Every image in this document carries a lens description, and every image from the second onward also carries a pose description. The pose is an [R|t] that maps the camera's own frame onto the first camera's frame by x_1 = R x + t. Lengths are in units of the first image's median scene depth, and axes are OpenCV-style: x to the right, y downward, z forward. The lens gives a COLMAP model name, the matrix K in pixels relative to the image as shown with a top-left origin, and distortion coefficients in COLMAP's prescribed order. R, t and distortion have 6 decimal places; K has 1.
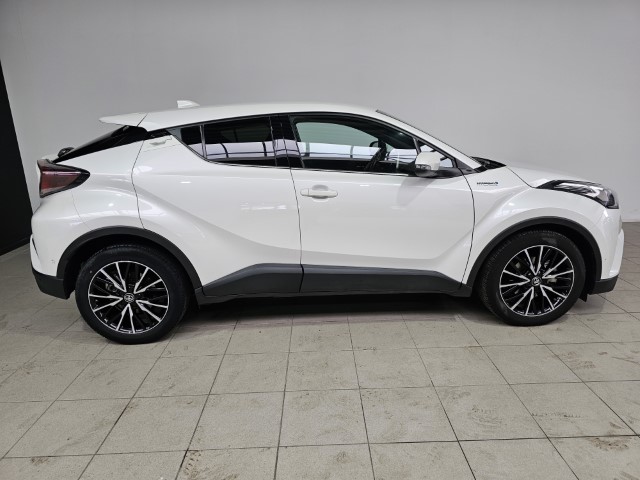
lens RADIAL K [[418.5, 0, 320.0], [0, 418.5, 240.0], [0, 0, 1]] dist [0.044096, -0.002223]
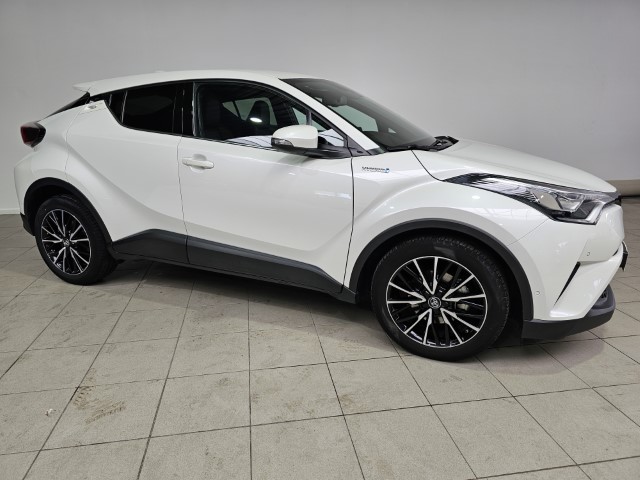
lens RADIAL K [[418.5, 0, 320.0], [0, 418.5, 240.0], [0, 0, 1]] dist [0.044096, -0.002223]
pose [[0.907669, 0.148399, -0.392575, 0.616648], [-0.143300, 0.988769, 0.042446, -0.017624], [0.394465, 0.017729, 0.918740, 0.215895]]
